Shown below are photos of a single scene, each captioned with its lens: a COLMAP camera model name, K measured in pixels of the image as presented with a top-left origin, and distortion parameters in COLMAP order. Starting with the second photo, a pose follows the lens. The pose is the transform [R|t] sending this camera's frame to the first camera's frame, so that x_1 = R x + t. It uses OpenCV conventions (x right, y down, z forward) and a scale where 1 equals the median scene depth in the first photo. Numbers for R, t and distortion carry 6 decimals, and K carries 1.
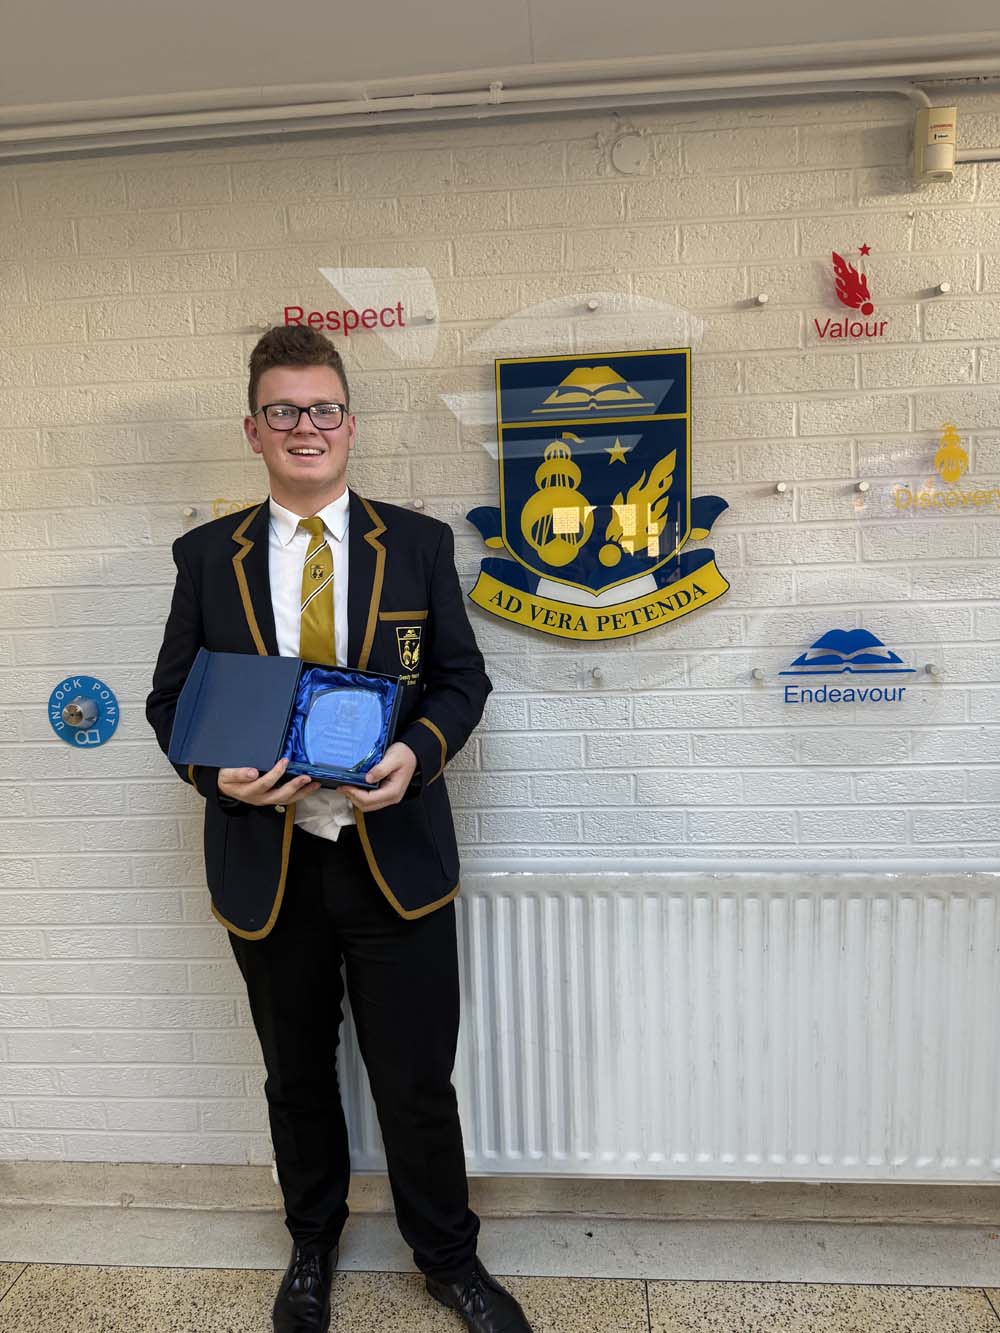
lens RADIAL K [[935.6, 0, 498.6], [0, 935.6, 667.8], [0, 0, 1]] dist [0.014046, -0.026268]
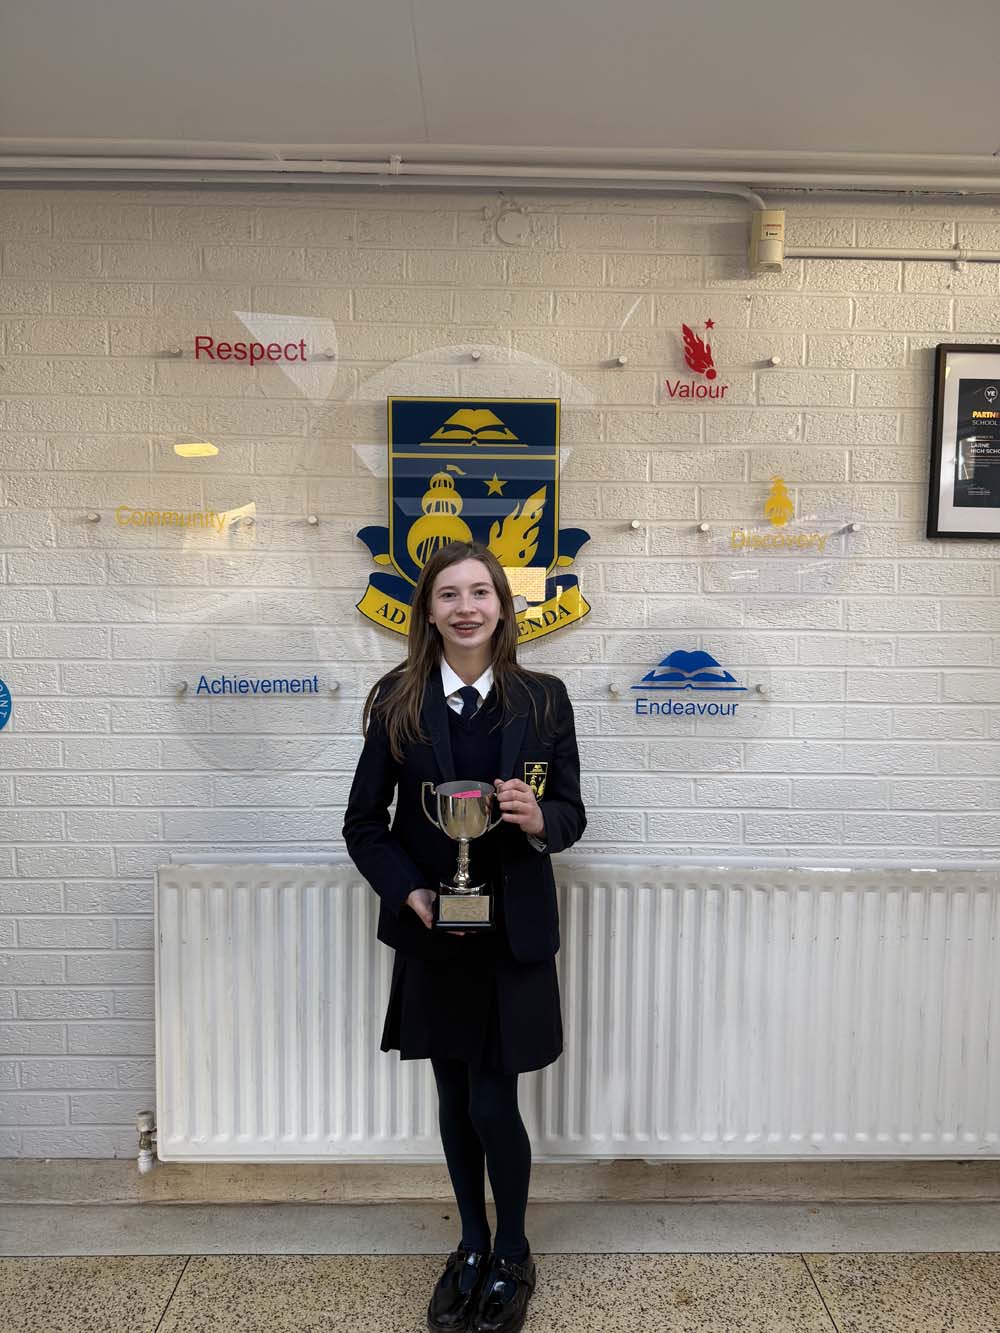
lens RADIAL K [[935.6, 0, 502.8], [0, 935.6, 669.1], [0, 0, 1]] dist [0.014046, -0.026268]
pose [[0.994251, 0.038814, 0.099791, 0.033855], [-0.032112, 0.997175, -0.067907, 0.065332], [-0.102145, 0.064312, 0.992688, -0.097084]]
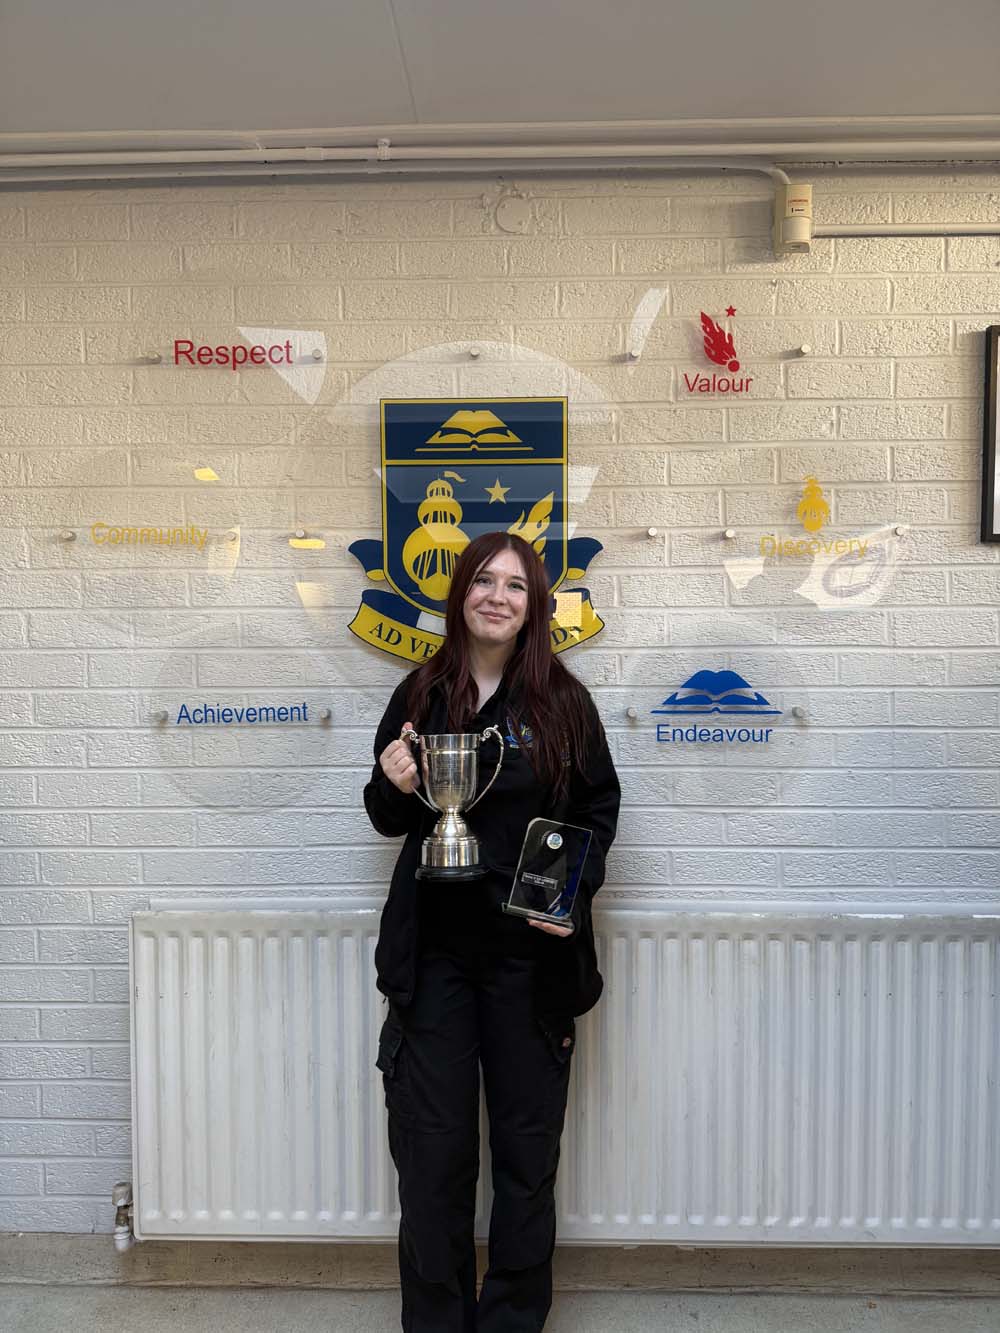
lens RADIAL K [[935.6, 0, 498.1], [0, 935.6, 668.0], [0, 0, 1]] dist [0.014046, -0.026268]
pose [[0.998142, 0.029506, 0.053310, 0.079080], [-0.024164, 0.994872, -0.098209, 0.062018], [-0.055934, 0.096739, 0.993737, 0.000881]]
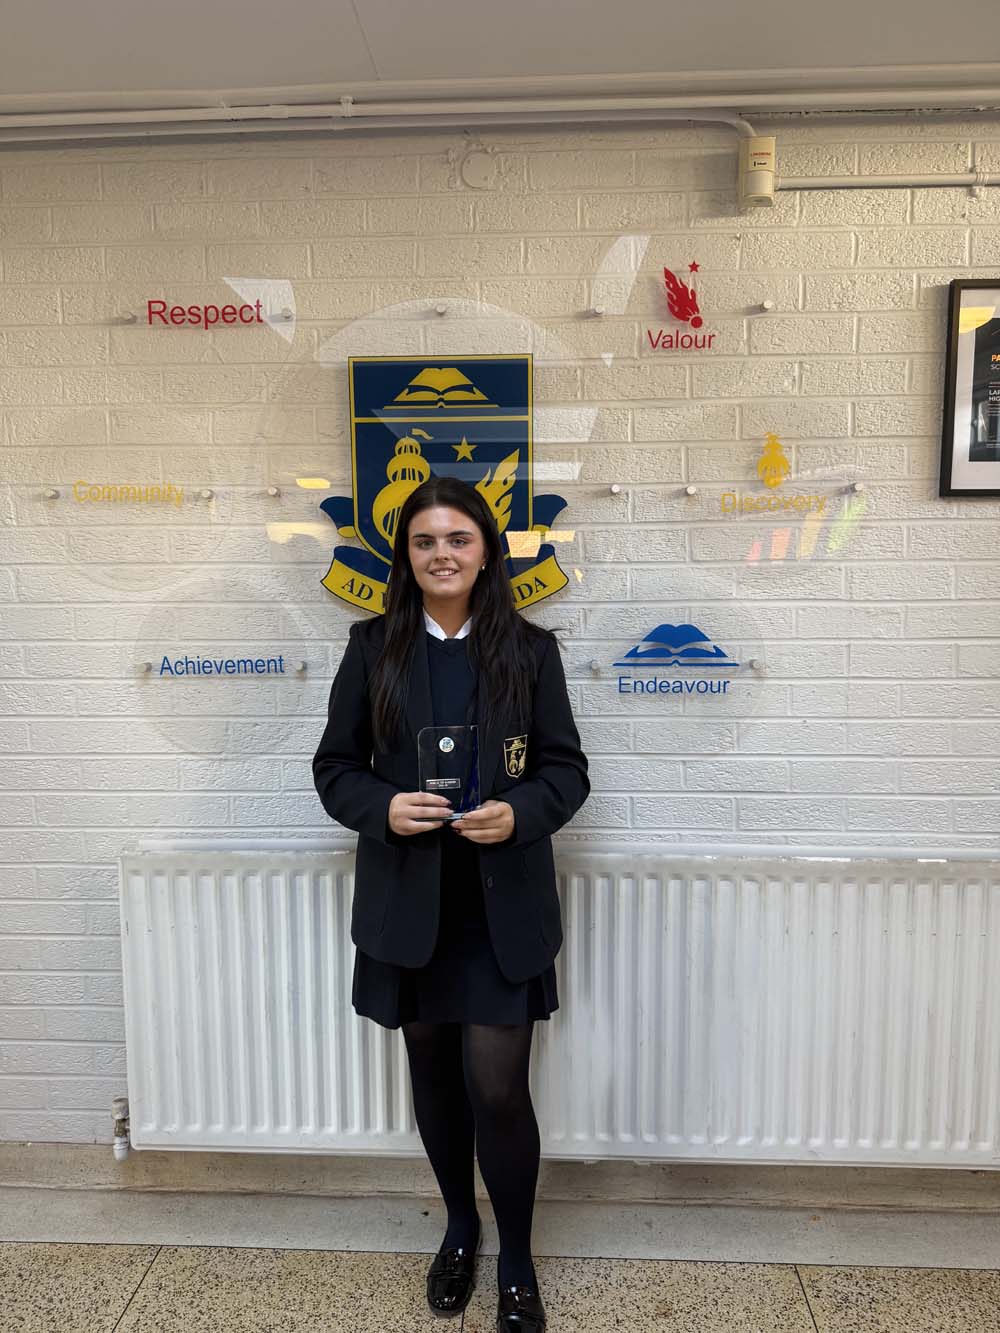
lens RADIAL K [[935.6, 0, 502.6], [0, 935.6, 664.7], [0, 0, 1]] dist [0.014046, -0.026268]
pose [[0.999110, 0.026221, 0.033050, 0.141868], [-0.025144, 0.999153, -0.032571, 0.043773], [-0.033876, 0.031711, 0.998923, -0.041317]]
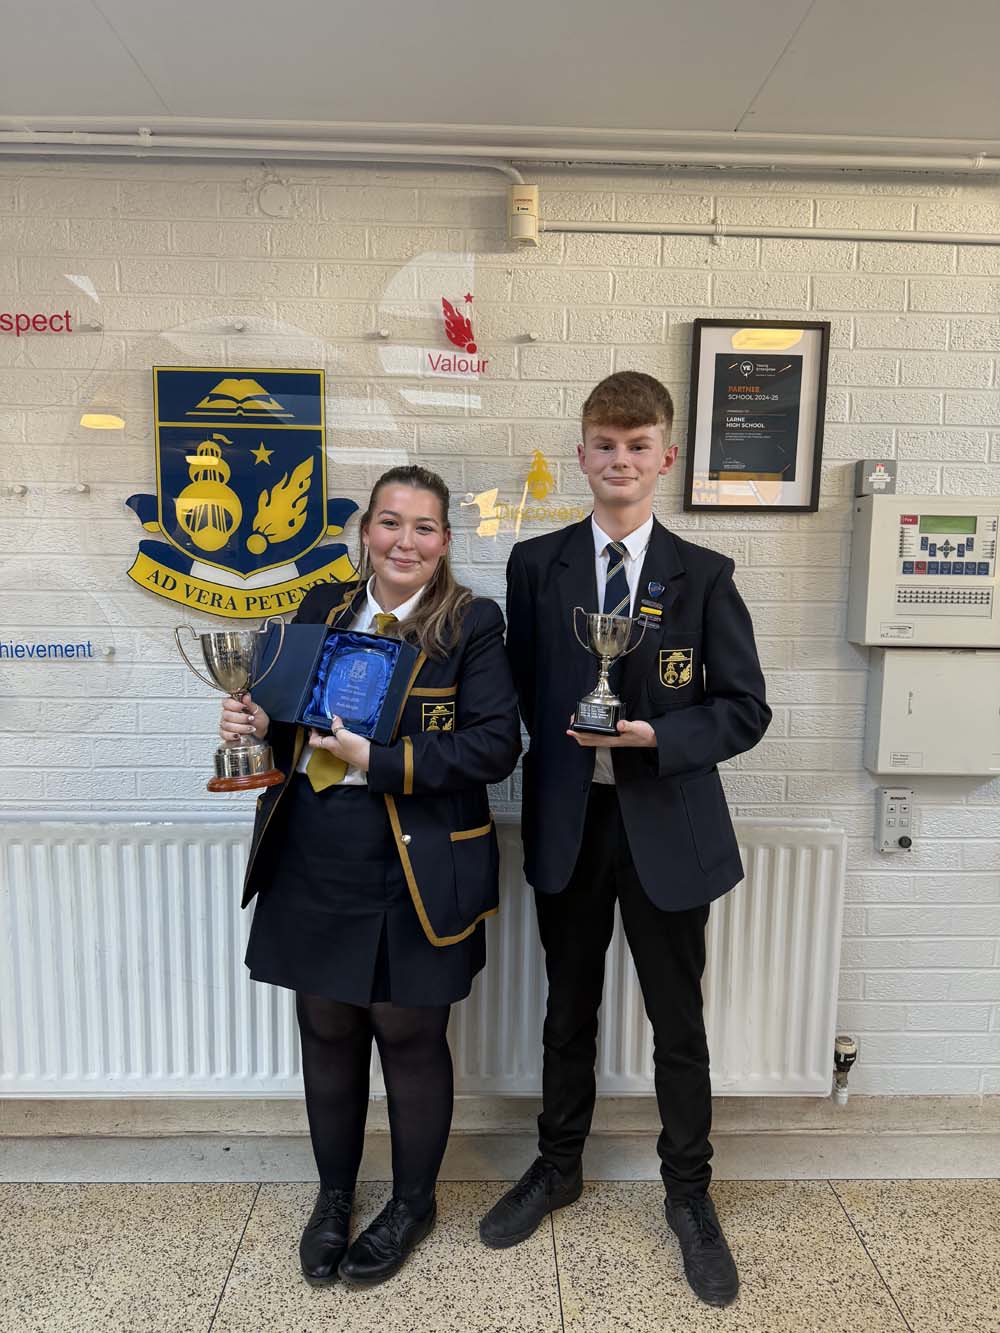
lens RADIAL K [[935.6, 0, 504.3], [0, 935.6, 664.5], [0, 0, 1]] dist [0.014046, -0.026268]
pose [[0.992935, 0.035954, 0.113082, 0.301140], [-0.034447, 0.999290, -0.015255, 0.033460], [-0.113550, 0.011252, 0.993469, -0.170658]]
